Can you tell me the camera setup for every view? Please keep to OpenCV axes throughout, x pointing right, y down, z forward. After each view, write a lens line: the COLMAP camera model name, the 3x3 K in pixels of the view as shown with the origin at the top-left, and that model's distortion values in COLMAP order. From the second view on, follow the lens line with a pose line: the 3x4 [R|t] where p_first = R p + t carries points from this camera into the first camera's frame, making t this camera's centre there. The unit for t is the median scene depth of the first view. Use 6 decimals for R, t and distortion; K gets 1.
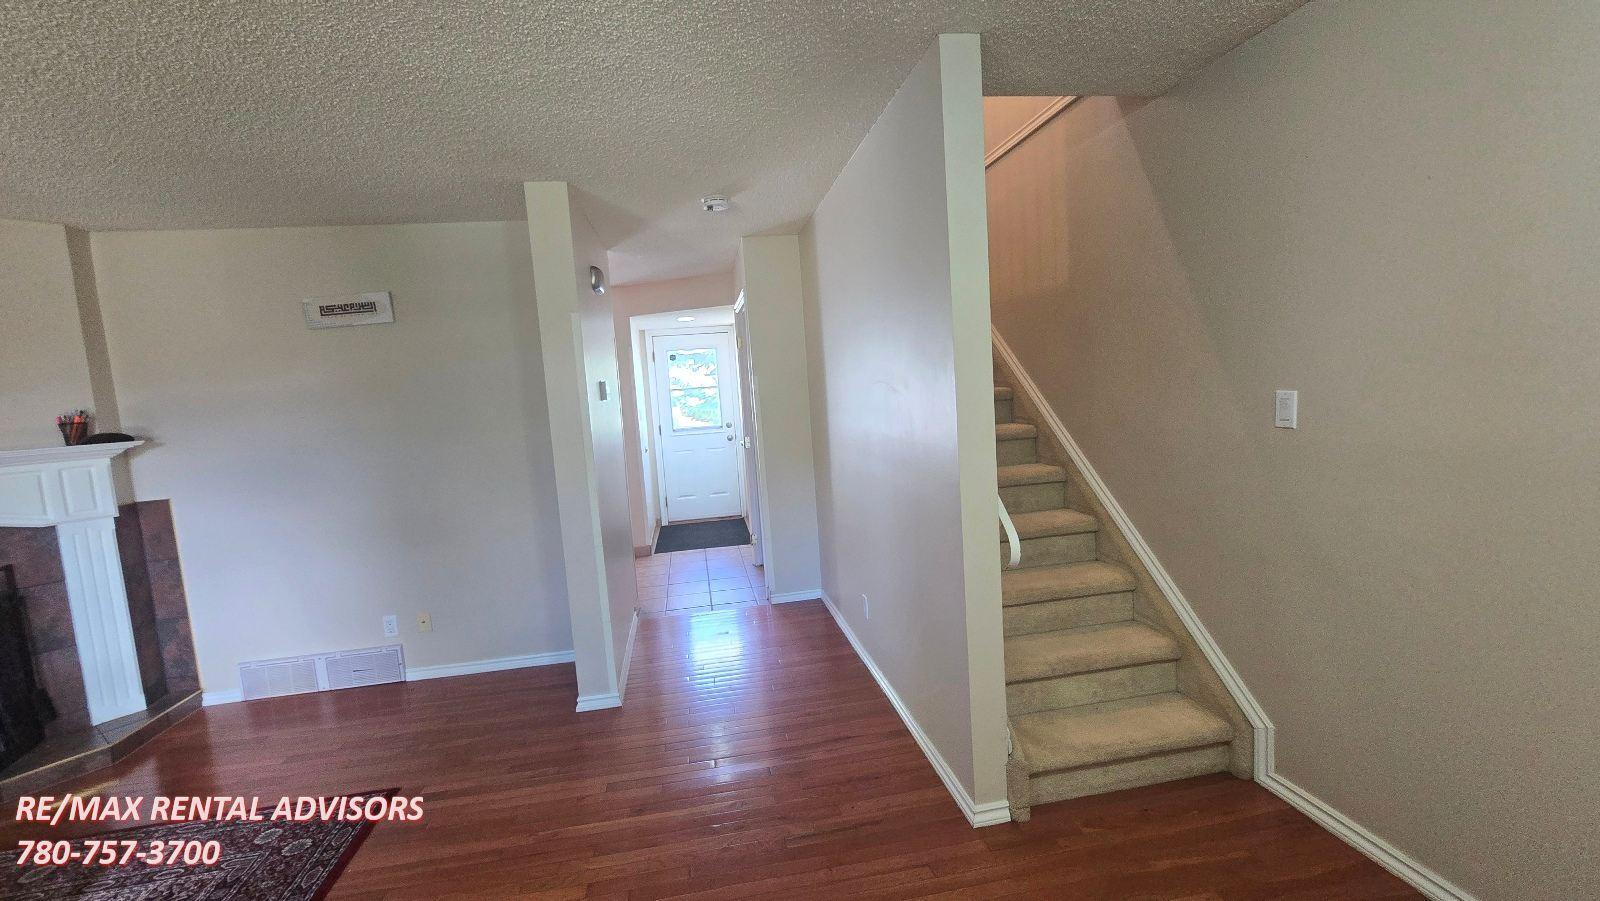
lens RADIAL K [[657.8, 0, 790.6], [0, 657.8, 452.9], [0, 0, 1]] dist [-0.009647, 0.004392]
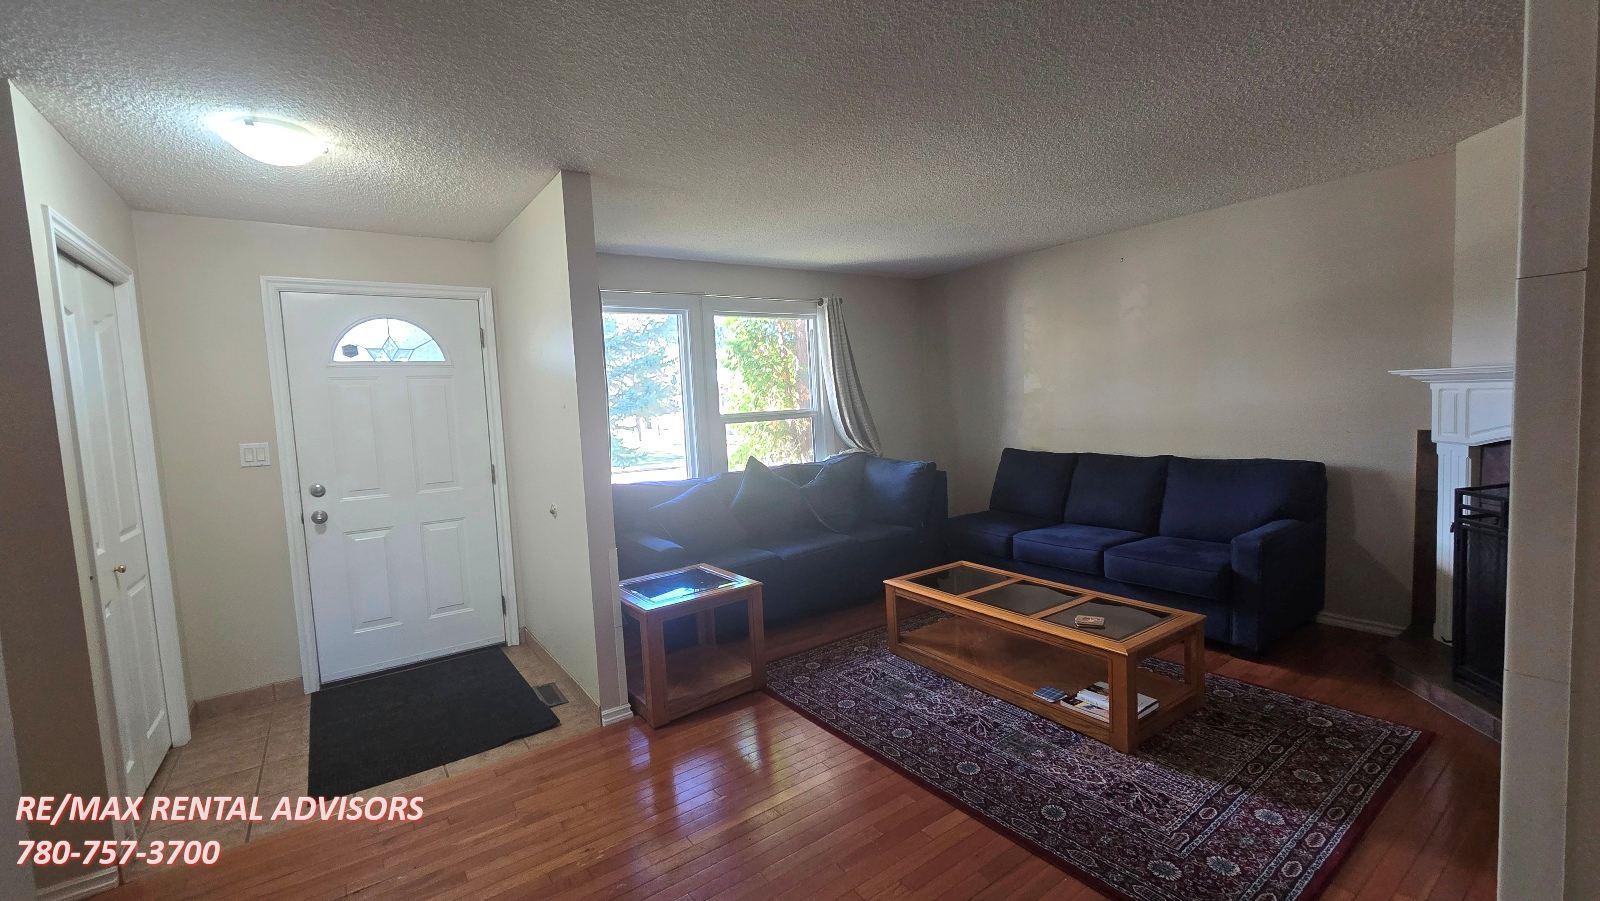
lens RADIAL K [[657.8, 0, 790.6], [0, 657.8, 452.9], [0, 0, 1]] dist [-0.009647, 0.004392]
pose [[-0.893565, 0.150383, -0.422998, -0.030994], [0.070582, 0.977568, 0.198439, -0.089681], [0.443352, 0.147462, -0.884135, 1.024080]]
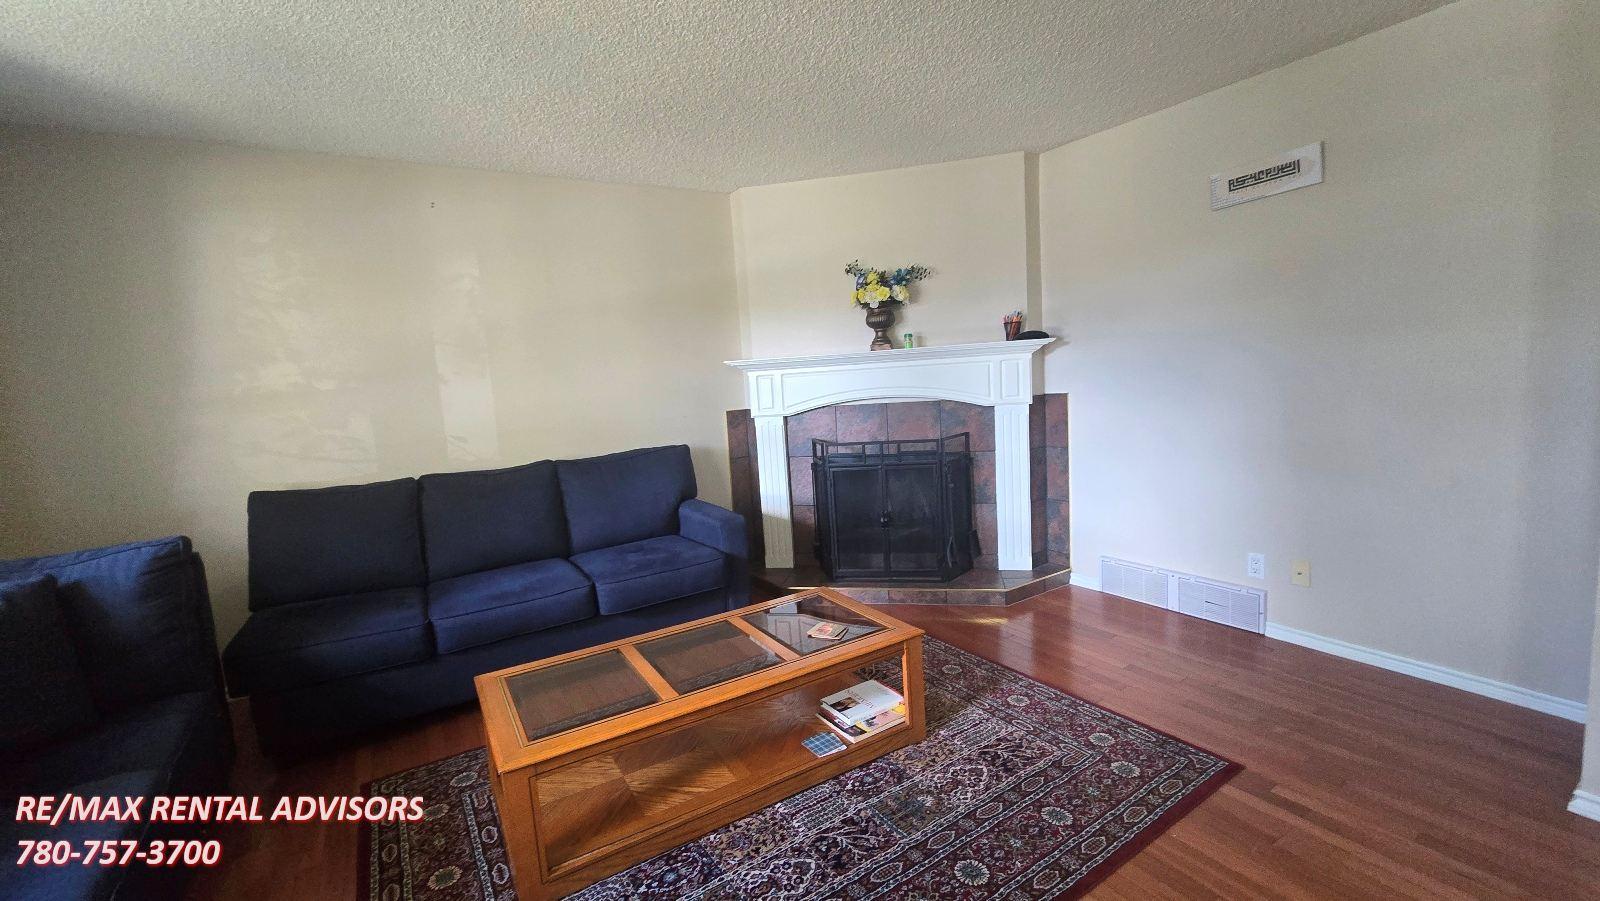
lens RADIAL K [[657.8, 0, 790.6], [0, 657.8, 452.9], [0, 0, 1]] dist [-0.009647, 0.004392]
pose [[0.386724, 0.152627, -0.909478, -0.116821], [-0.053208, 0.988259, 0.143223, 0.039299], [0.920659, -0.006996, 0.390304, 0.147789]]
